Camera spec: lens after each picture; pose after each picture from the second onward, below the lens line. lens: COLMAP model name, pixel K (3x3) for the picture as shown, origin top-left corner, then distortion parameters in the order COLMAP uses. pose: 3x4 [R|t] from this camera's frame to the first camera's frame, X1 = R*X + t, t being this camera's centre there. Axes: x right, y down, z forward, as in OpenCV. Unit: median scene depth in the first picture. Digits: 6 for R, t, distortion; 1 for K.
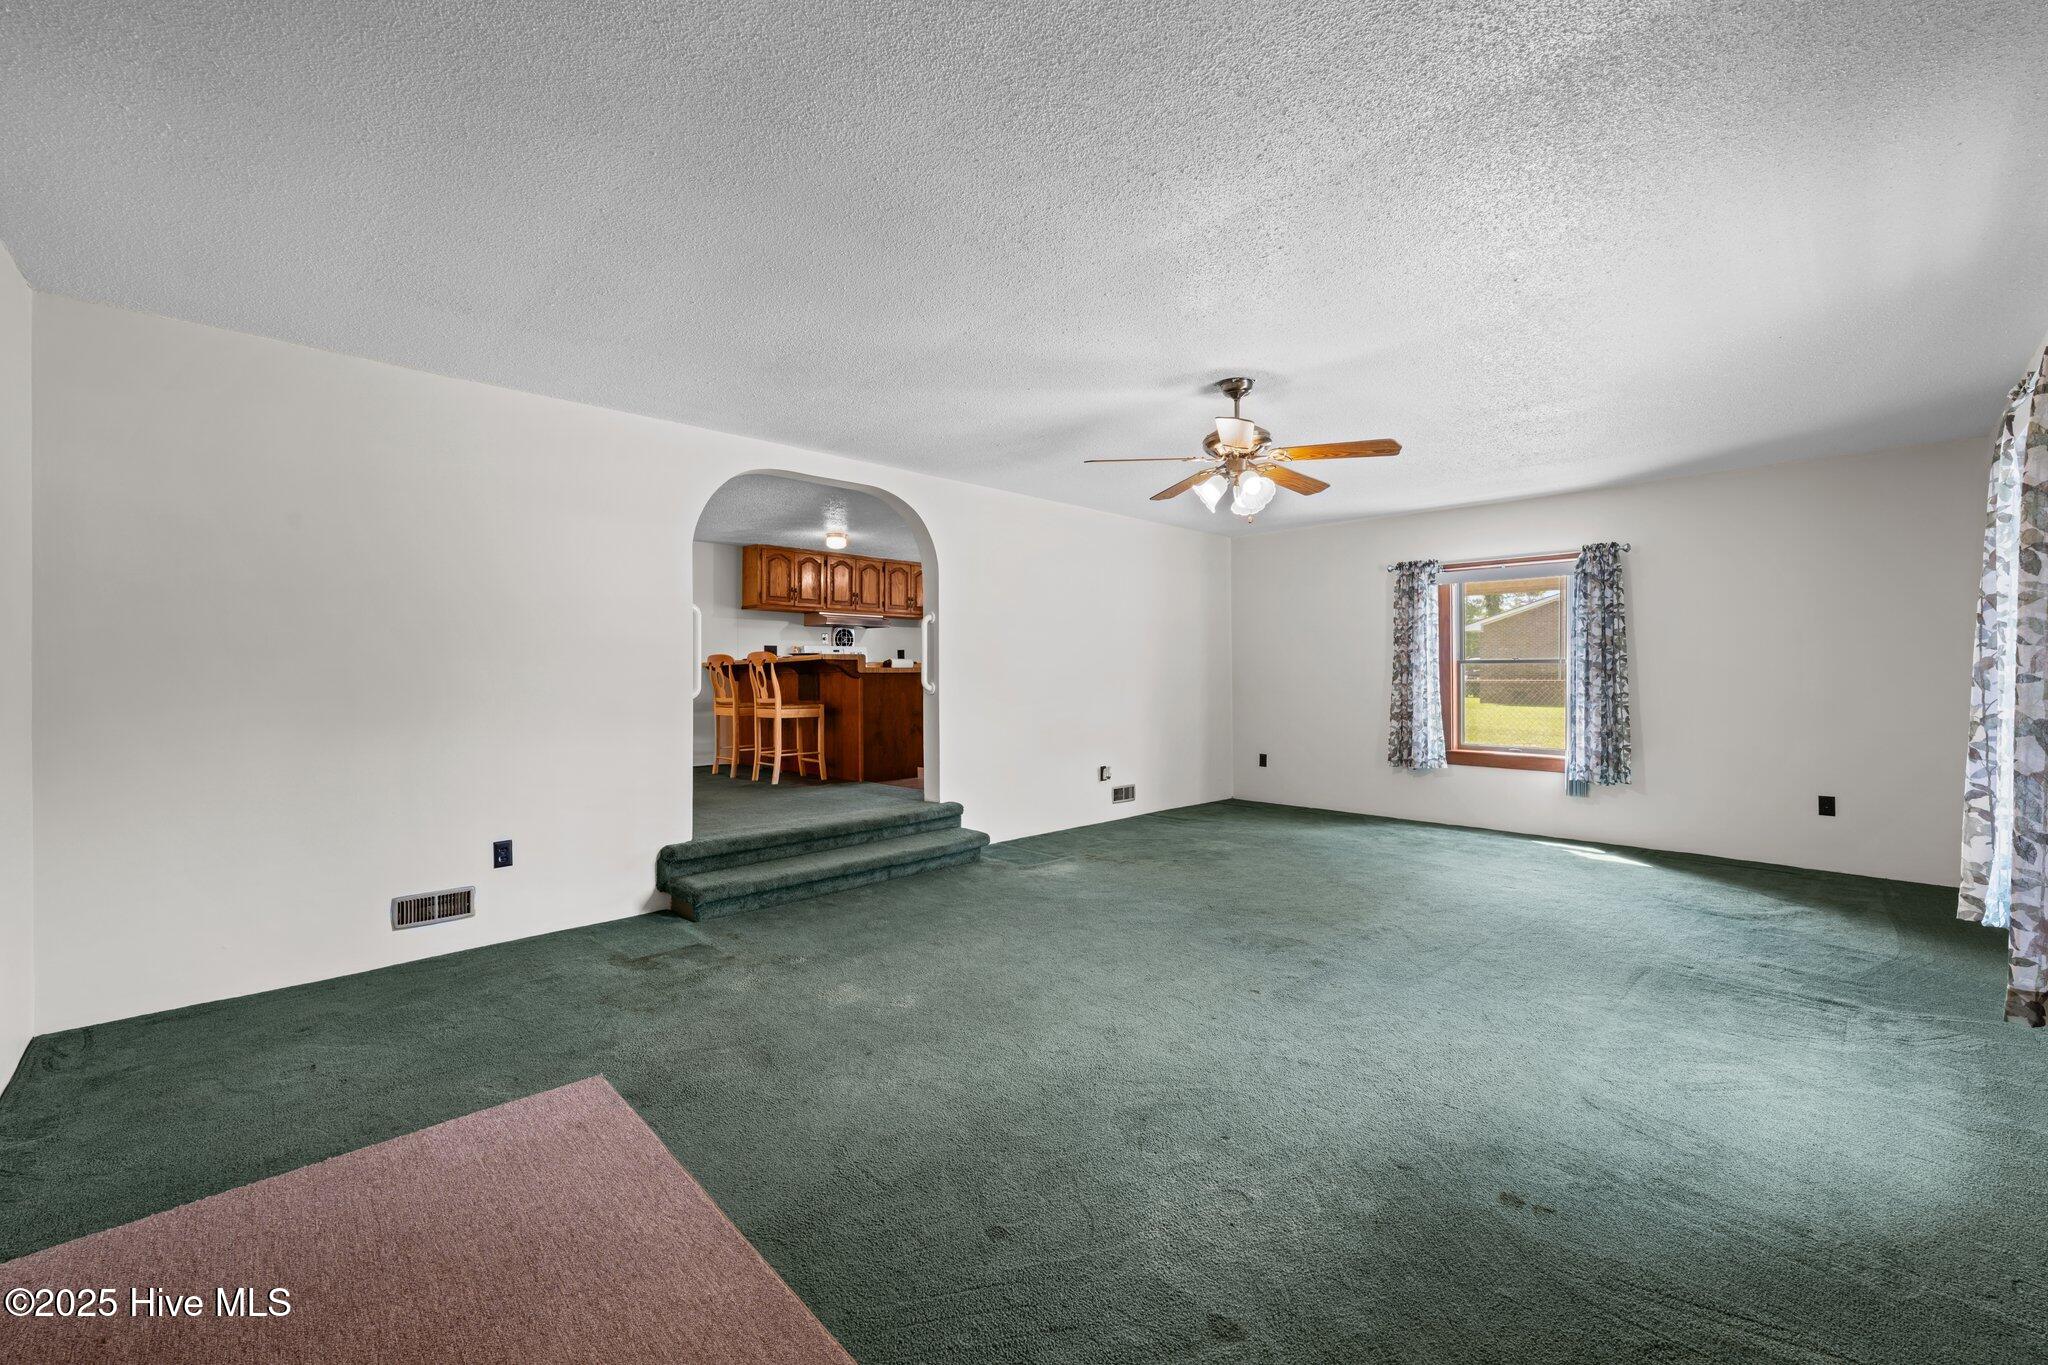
lens RADIAL K [[815.1, 0, 1014.8], [0, 815.1, 675.2], [0, 0, 1]] dist [0.001141, -0.000039]
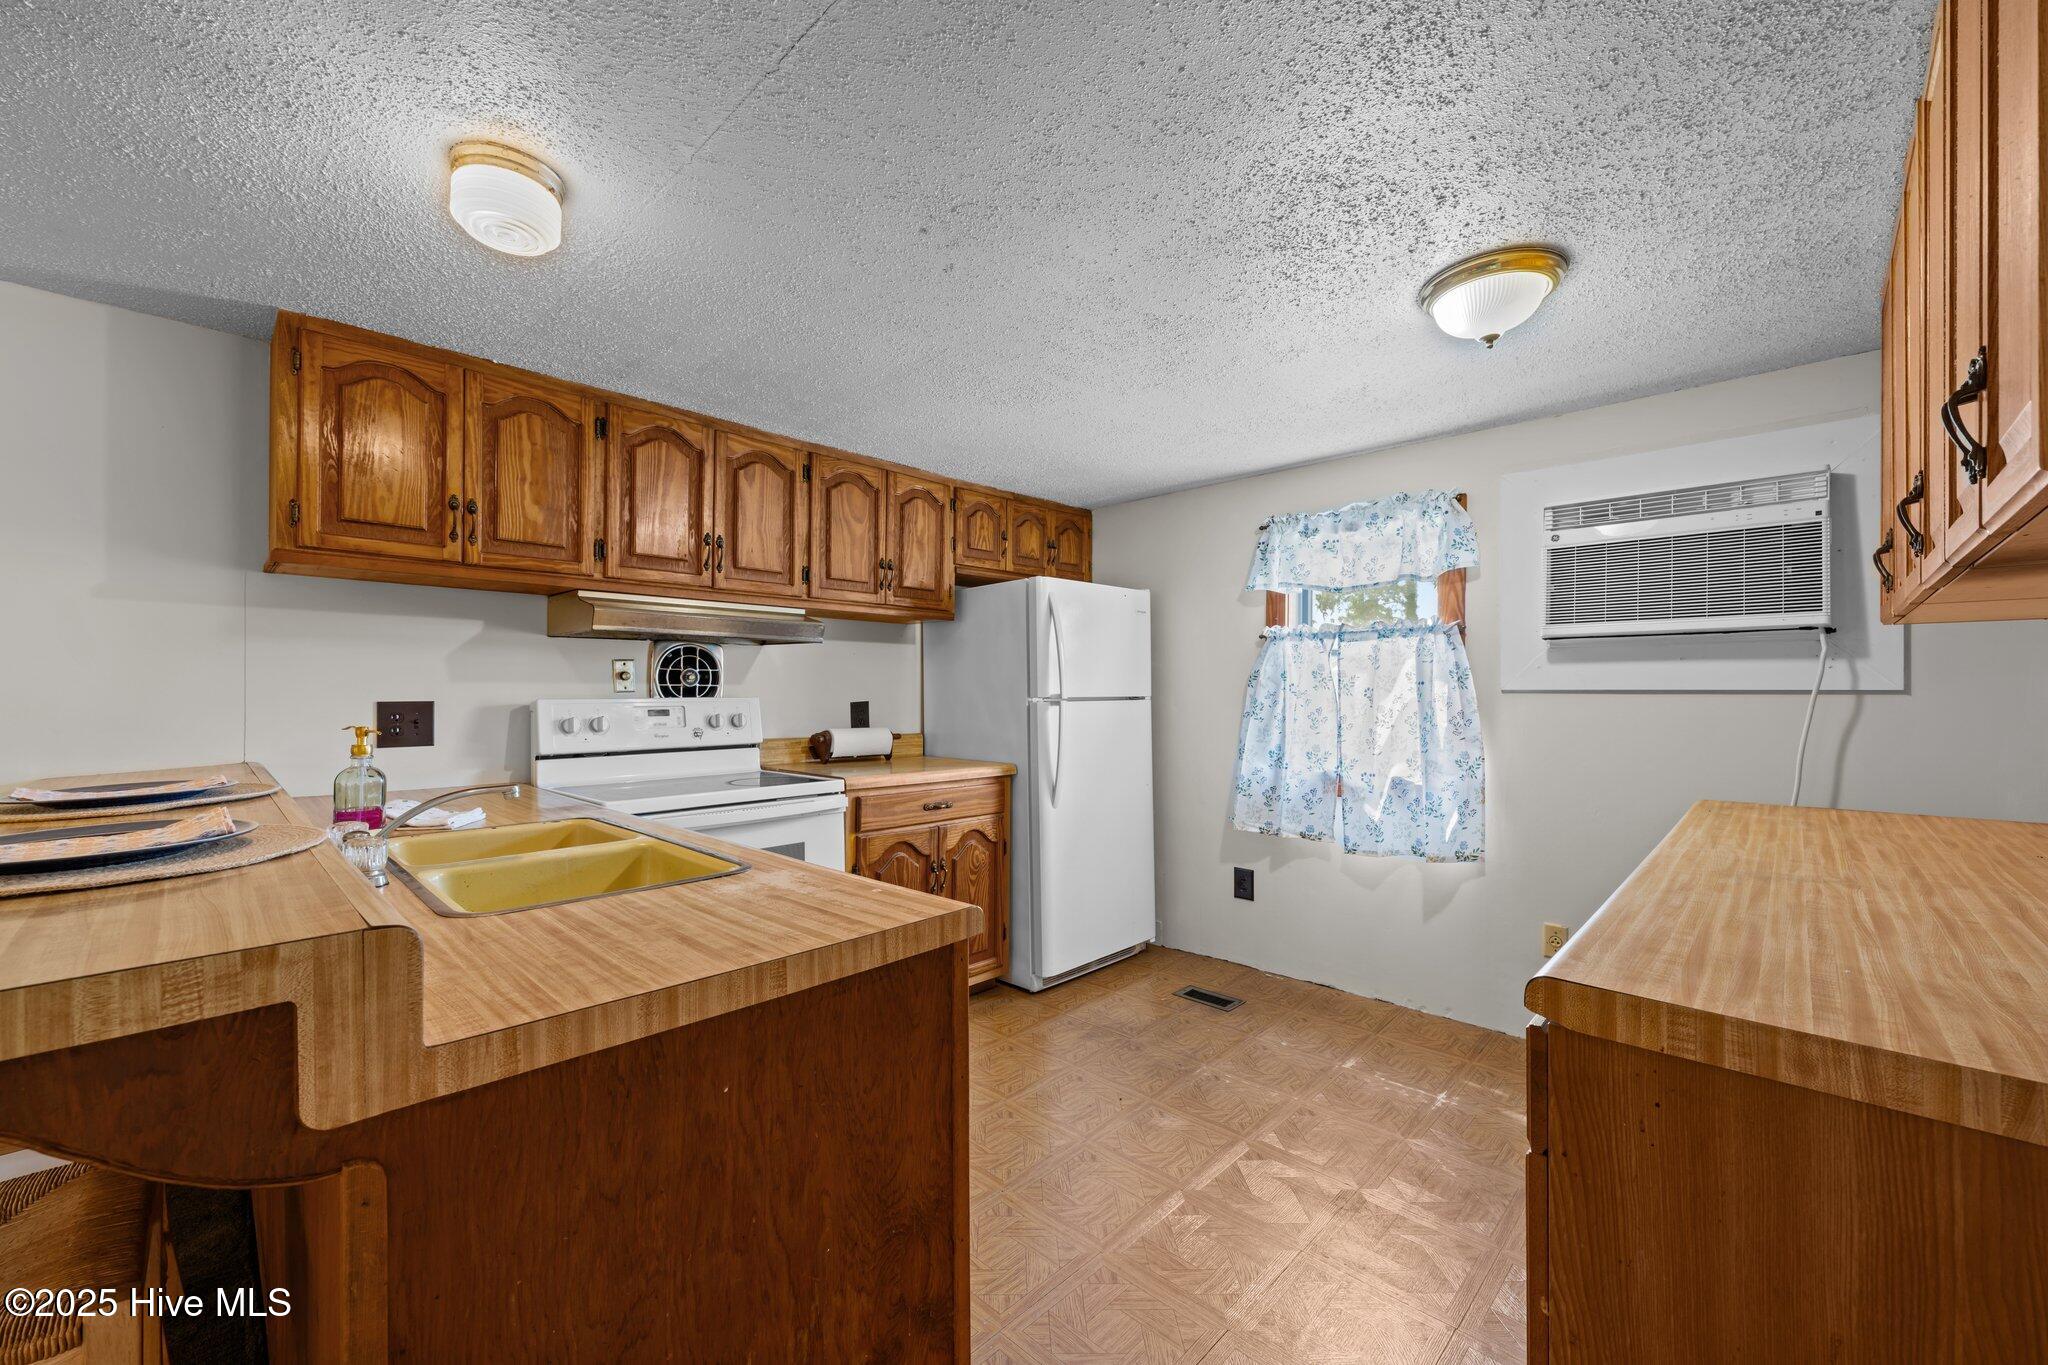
lens RADIAL K [[815.1, 0, 1035.6], [0, 815.1, 690.2], [0, 0, 1]] dist [0.001141, -0.000039]
pose [[0.998358, 0.004700, 0.057092, -0.084484], [-0.004364, 0.999972, -0.006012, -0.037387], [-0.057118, 0.005753, 0.998351, 0.654779]]
